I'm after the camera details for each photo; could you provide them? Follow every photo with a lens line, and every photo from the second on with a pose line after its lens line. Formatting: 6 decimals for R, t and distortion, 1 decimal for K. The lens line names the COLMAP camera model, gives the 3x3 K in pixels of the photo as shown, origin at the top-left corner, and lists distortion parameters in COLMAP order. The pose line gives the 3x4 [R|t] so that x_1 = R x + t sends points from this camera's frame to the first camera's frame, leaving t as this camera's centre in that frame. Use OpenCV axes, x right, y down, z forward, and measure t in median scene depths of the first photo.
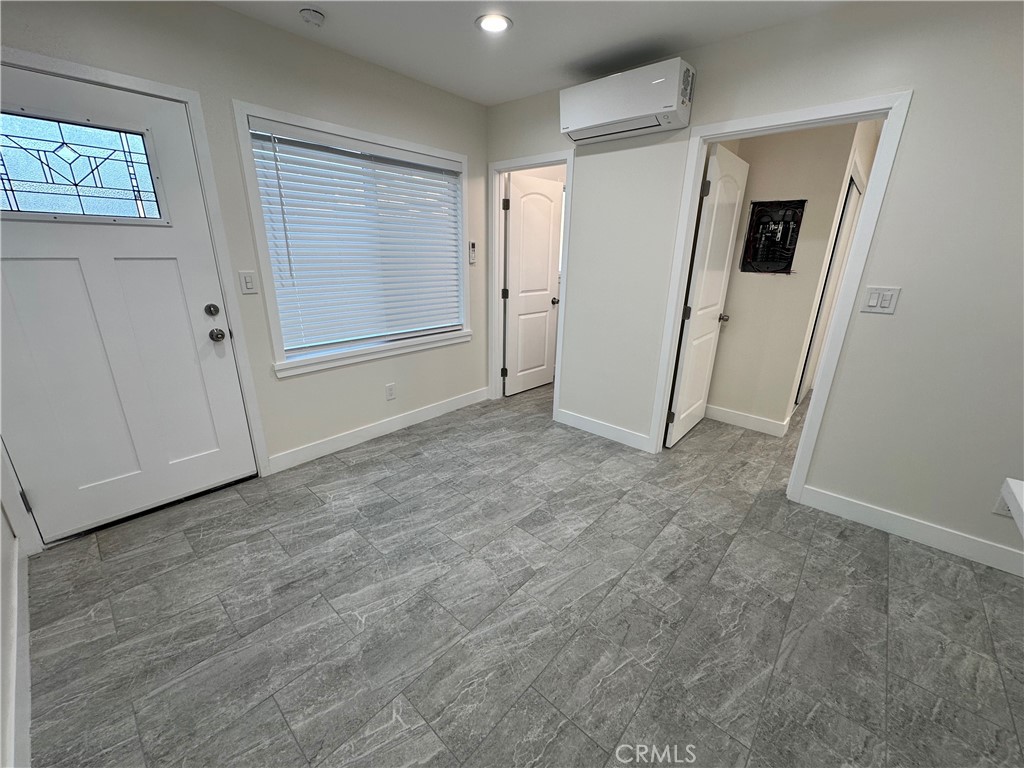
lens RADIAL K [[407.7, 0, 511.6], [0, 407.7, 382.2], [0, 0, 1]] dist [-0.001195, 0.000364]
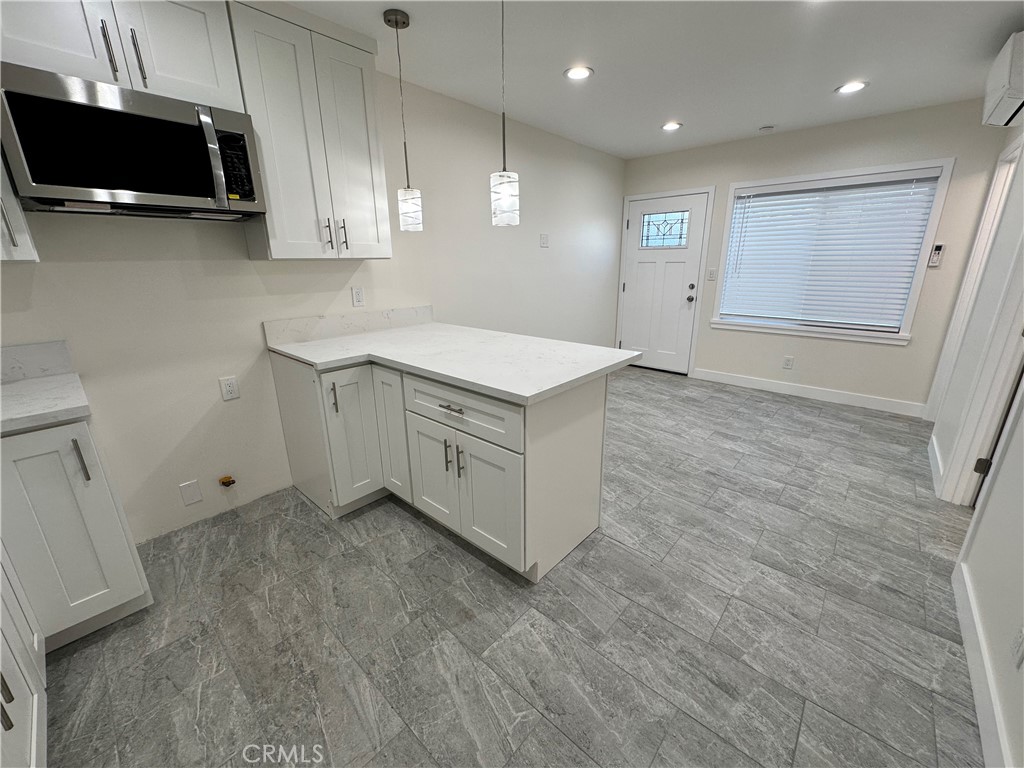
lens RADIAL K [[407.7, 0, 511.6], [0, 407.7, 382.2], [0, 0, 1]] dist [-0.001195, 0.000364]
pose [[-0.004947, 0.270216, -0.962787, 1.481224], [-0.298433, 0.918525, 0.259327, 0.010617], [0.954418, 0.288610, 0.076098, 0.090723]]
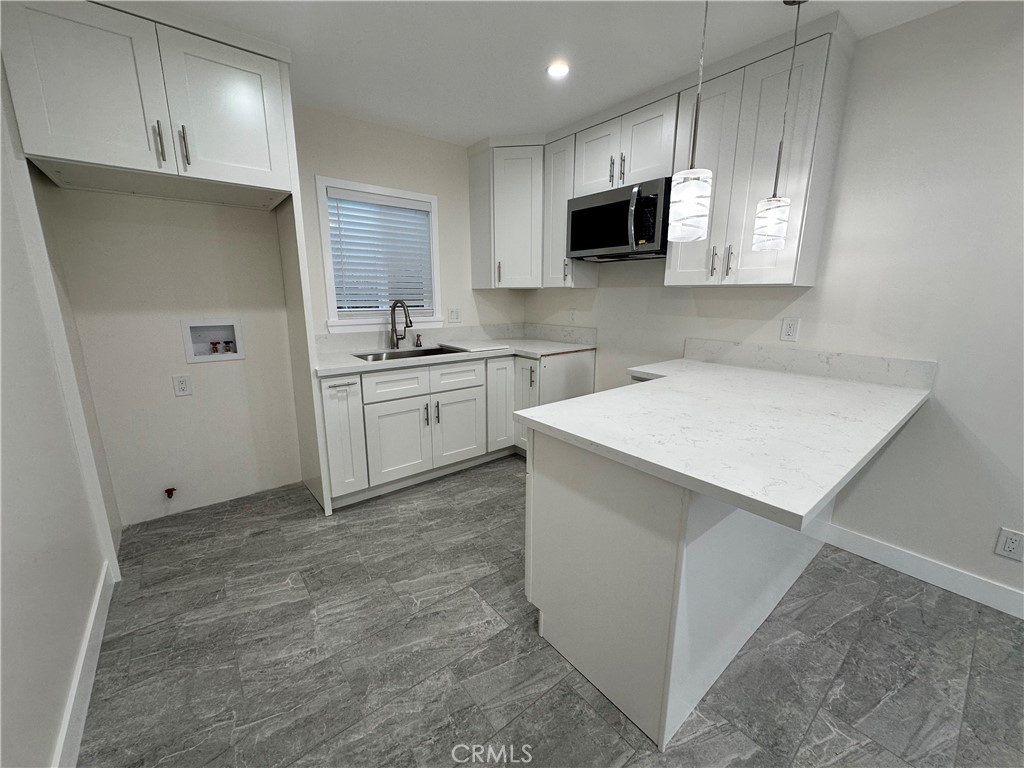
lens RADIAL K [[407.7, 0, 511.6], [0, 407.7, 382.2], [0, 0, 1]] dist [-0.001195, 0.000364]
pose [[-0.986350, -0.056146, 0.154792, 0.747914], [0.030003, 0.863050, 0.504227, -0.200549], [-0.161904, 0.501989, -0.849585, 0.739826]]
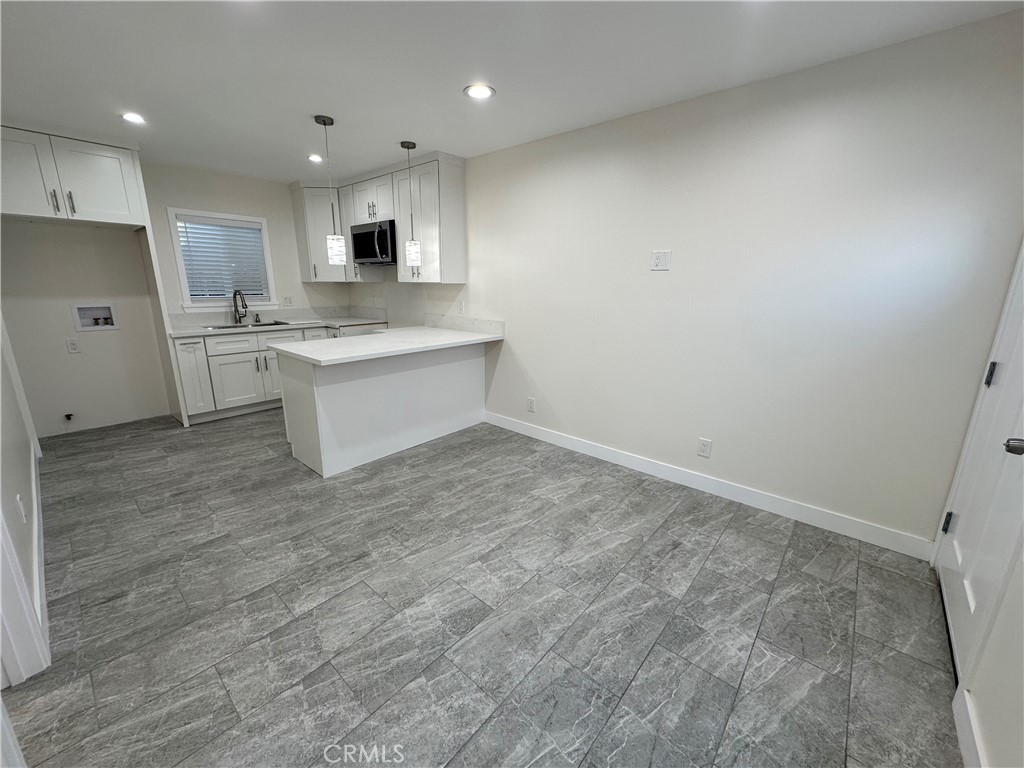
lens RADIAL K [[407.7, 0, 511.6], [0, 407.7, 382.2], [0, 0, 1]] dist [-0.001195, 0.000364]
pose [[-0.999547, -0.023070, -0.019322, -0.000300], [-0.029790, 0.849452, 0.526825, -0.484982], [0.004260, 0.527162, -0.849754, 1.485091]]
